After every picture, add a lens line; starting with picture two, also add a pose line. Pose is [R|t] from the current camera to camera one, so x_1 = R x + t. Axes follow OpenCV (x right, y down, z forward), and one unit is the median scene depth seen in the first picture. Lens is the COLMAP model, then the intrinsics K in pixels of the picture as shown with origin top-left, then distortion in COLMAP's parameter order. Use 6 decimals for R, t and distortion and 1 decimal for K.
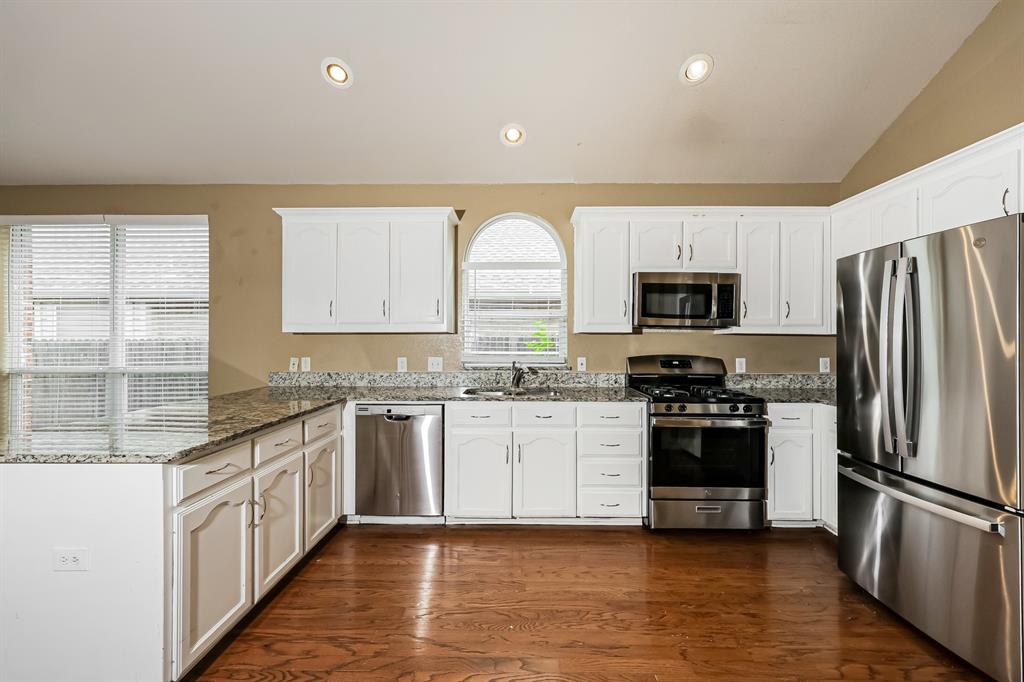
lens RADIAL K [[414.8, 0, 513.6], [0, 414.8, 338.9], [0, 0, 1]] dist [0.011240, 0.000137]
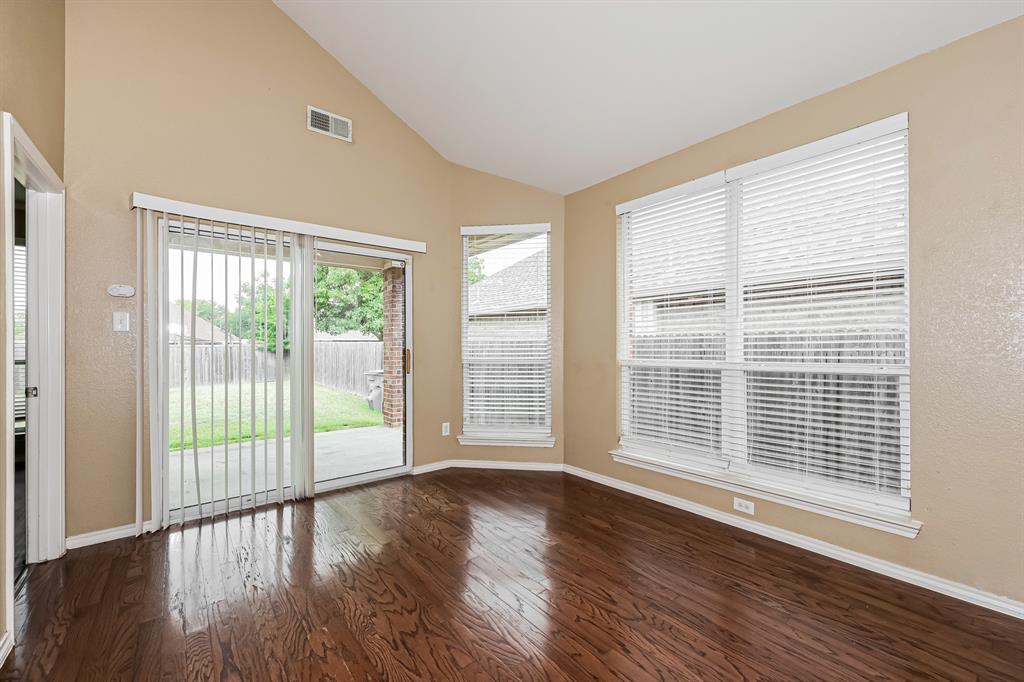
lens RADIAL K [[414.8, 0, 507.9], [0, 414.8, 343.4], [0, 0, 1]] dist [0.011240, 0.000137]
pose [[0.641775, -0.007460, -0.766857, -0.658566], [0.003918, 0.999972, -0.006448, 0.036547], [0.766883, 0.001134, 0.641786, 0.185024]]
